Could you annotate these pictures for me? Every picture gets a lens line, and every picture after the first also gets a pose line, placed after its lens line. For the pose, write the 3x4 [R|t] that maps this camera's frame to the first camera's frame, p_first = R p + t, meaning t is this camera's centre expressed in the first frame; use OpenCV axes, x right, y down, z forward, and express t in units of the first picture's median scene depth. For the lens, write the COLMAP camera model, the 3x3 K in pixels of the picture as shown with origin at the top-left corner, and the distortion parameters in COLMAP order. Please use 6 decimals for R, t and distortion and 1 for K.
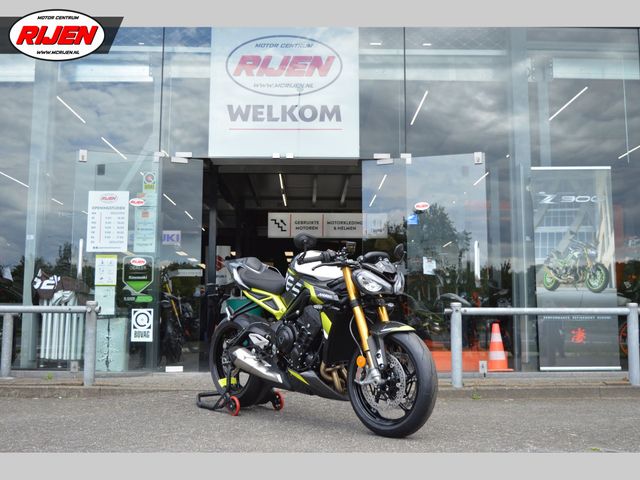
lens RADIAL K [[780.3, 0, 320.0], [0, 780.3, 240.0], [0, 0, 1]] dist [0.000634, -0.005772]
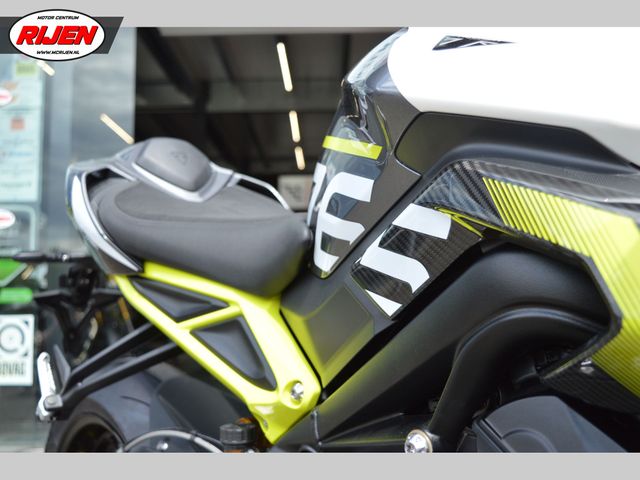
lens RADIAL K [[780.3, 0, 320.0], [0, 780.3, 240.0], [0, 0, 1]] dist [0.000634, -0.005772]
pose [[0.999627, -0.016701, -0.021610, -0.037269], [0.017157, 0.999630, 0.021088, 0.052283], [0.021250, -0.021451, 0.999544, 0.801139]]
